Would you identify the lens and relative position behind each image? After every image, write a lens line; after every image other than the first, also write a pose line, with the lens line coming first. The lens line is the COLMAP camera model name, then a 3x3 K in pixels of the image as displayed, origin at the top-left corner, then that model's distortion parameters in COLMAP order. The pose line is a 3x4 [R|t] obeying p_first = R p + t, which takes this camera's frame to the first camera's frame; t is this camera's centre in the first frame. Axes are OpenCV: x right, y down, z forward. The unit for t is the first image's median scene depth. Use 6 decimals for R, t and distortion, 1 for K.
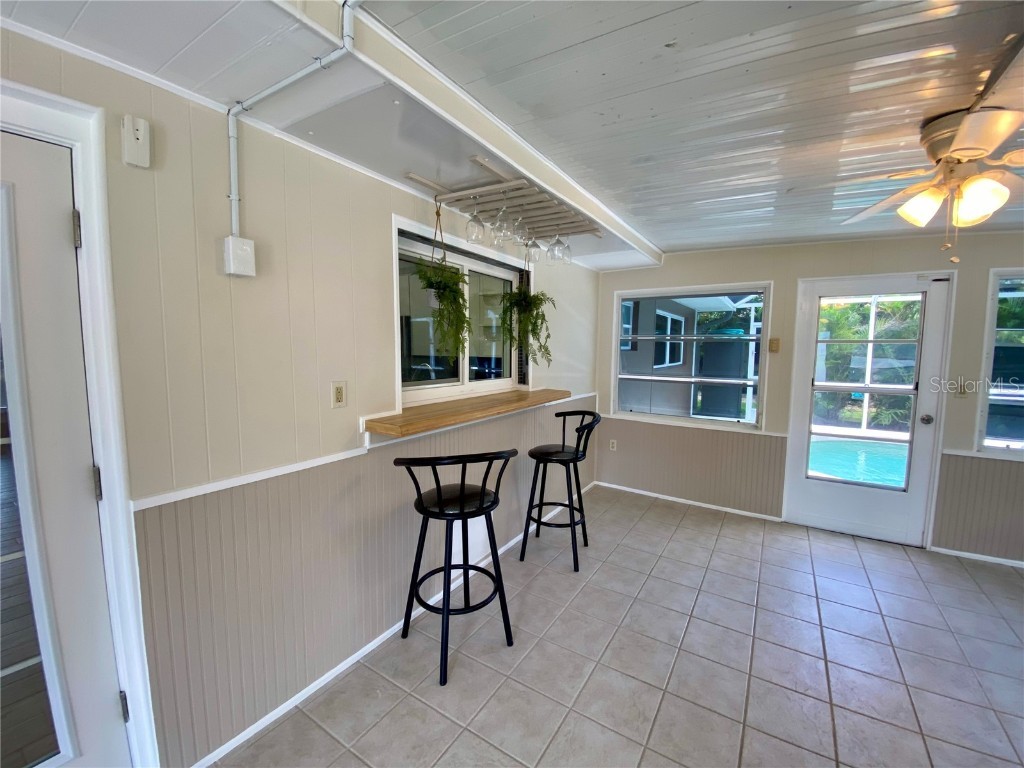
lens RADIAL K [[411.3, 0, 512.0], [0, 411.3, 384.0], [0, 0, 1]] dist [0.030854, -0.027532]
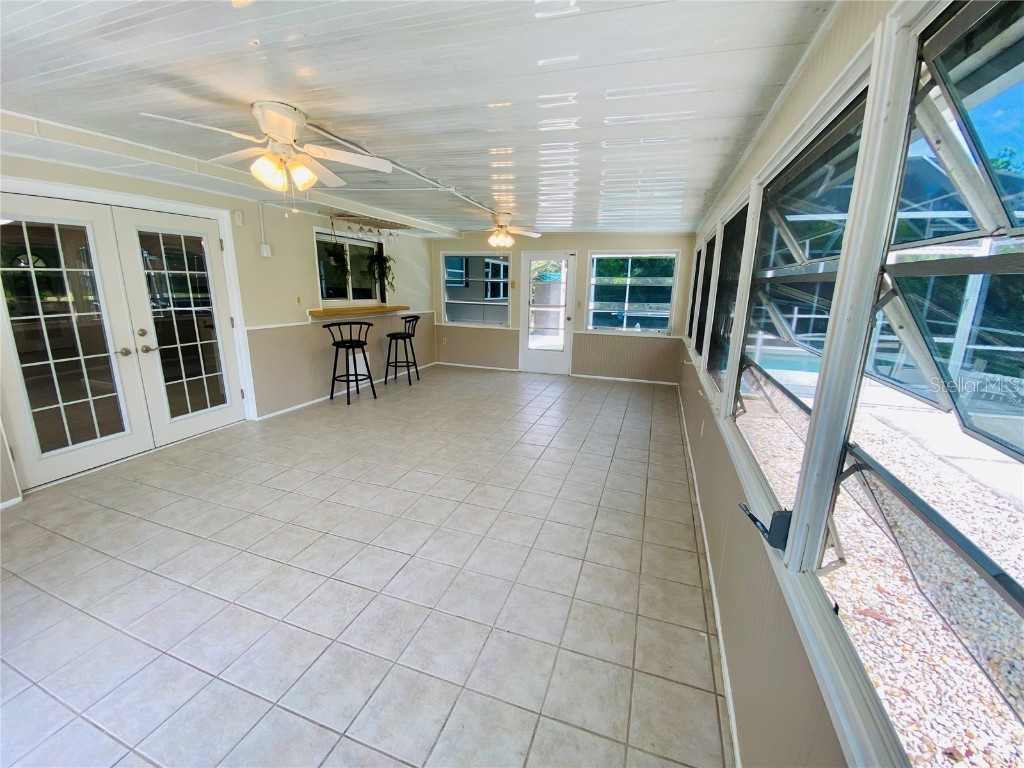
lens RADIAL K [[411.3, 0, 512.0], [0, 411.3, 384.0], [0, 0, 1]] dist [0.030854, -0.027532]
pose [[0.972347, -0.043446, 0.229463, 0.175964], [0.010096, 0.989445, 0.144556, 0.120663], [-0.233322, -0.138242, 0.962523, -1.239378]]
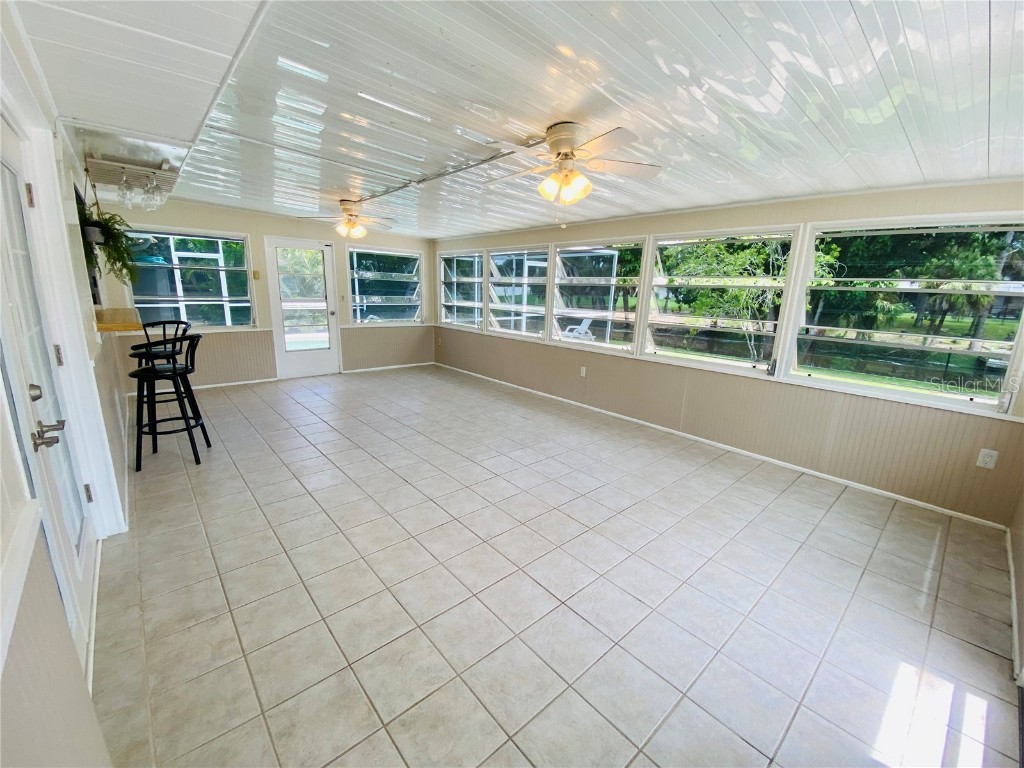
lens RADIAL K [[421.9, 0, 512.0], [0, 421.9, 384.0], [0, 0, 1]] dist [0.029178, -0.000058]
pose [[0.260094, -0.210419, 0.942377, -0.939136], [0.063241, 0.977584, 0.200826, 0.067542], [-0.963510, 0.007363, 0.267570, -0.496340]]
